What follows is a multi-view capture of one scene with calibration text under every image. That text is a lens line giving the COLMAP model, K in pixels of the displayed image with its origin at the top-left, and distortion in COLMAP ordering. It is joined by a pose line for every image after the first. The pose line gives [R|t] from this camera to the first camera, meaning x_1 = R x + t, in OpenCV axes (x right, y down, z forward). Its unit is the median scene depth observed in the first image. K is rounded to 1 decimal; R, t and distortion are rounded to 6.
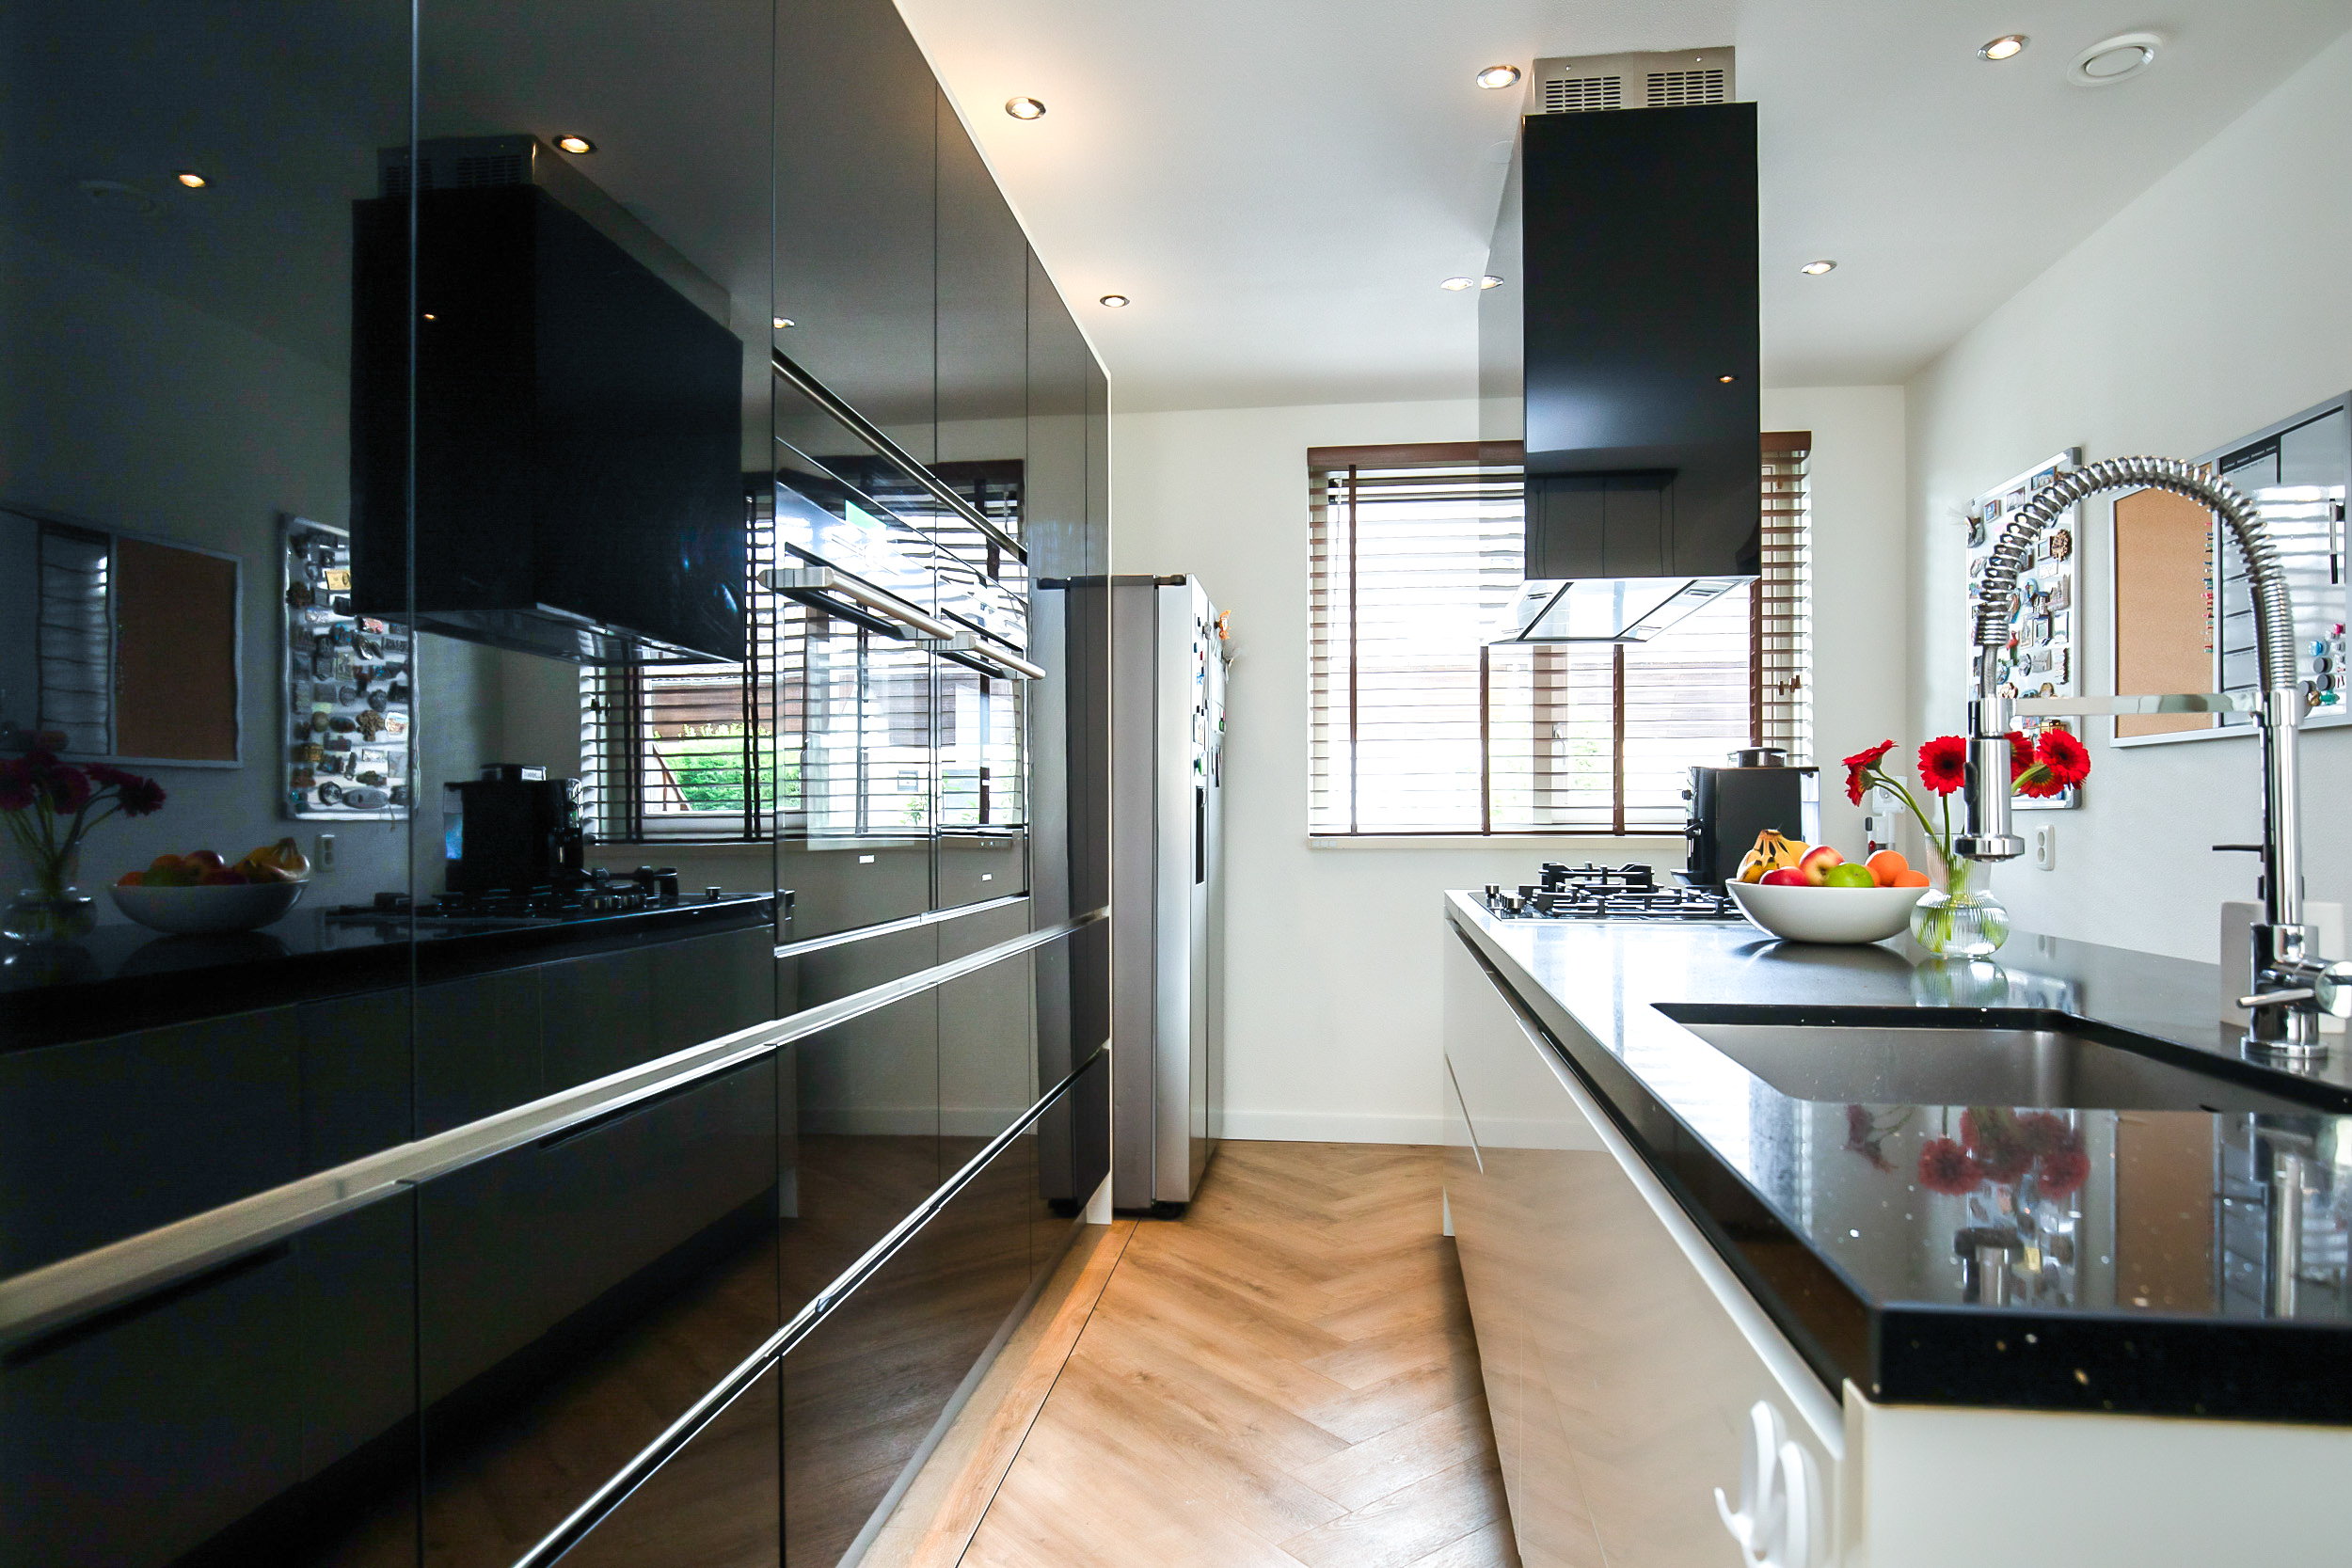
lens RADIAL K [[1338.0, 0, 1187.8], [0, 1338.0, 805.8], [0, 0, 1]] dist [-0.009417, -0.002943]
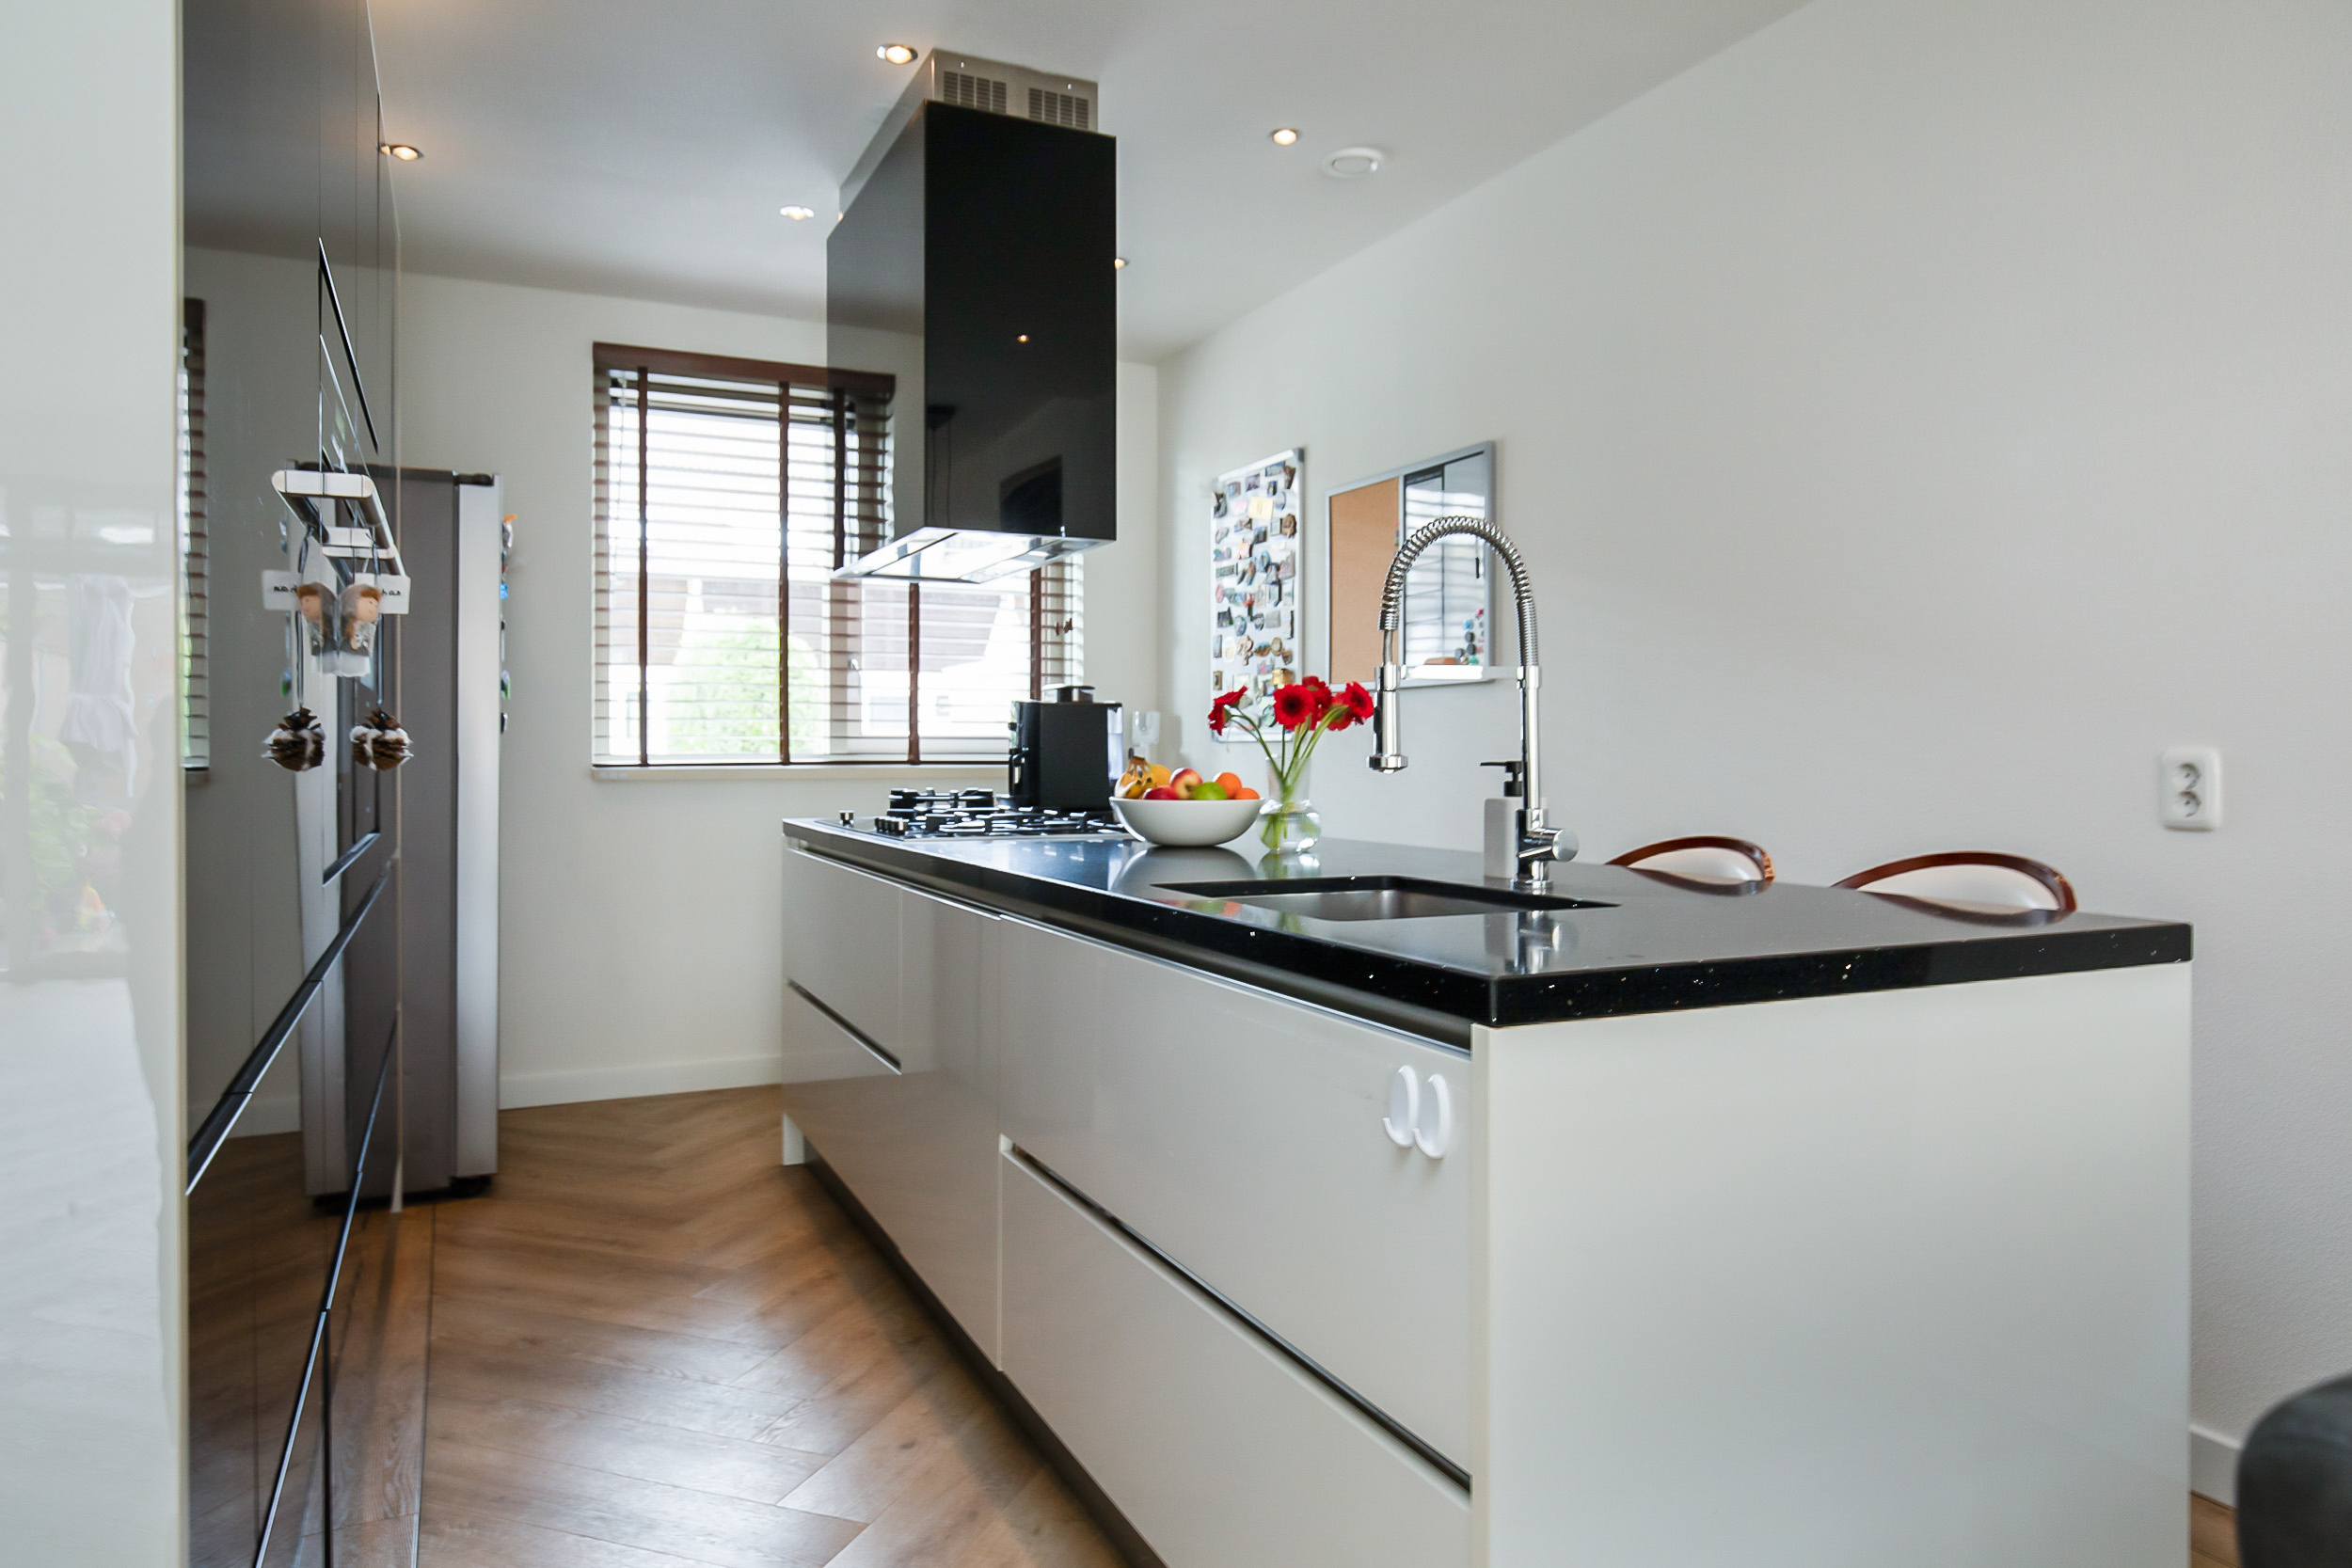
lens RADIAL K [[1485.3, 0, 1193.4], [0, 1485.3, 738.1], [0, 0, 1]] dist [-0.008258, 0.002614]
pose [[0.836093, 0.005563, 0.548560, -0.172261], [-0.005750, 0.999983, -0.001377, 0.002304], [-0.548558, -0.002003, 0.836110, -0.099574]]
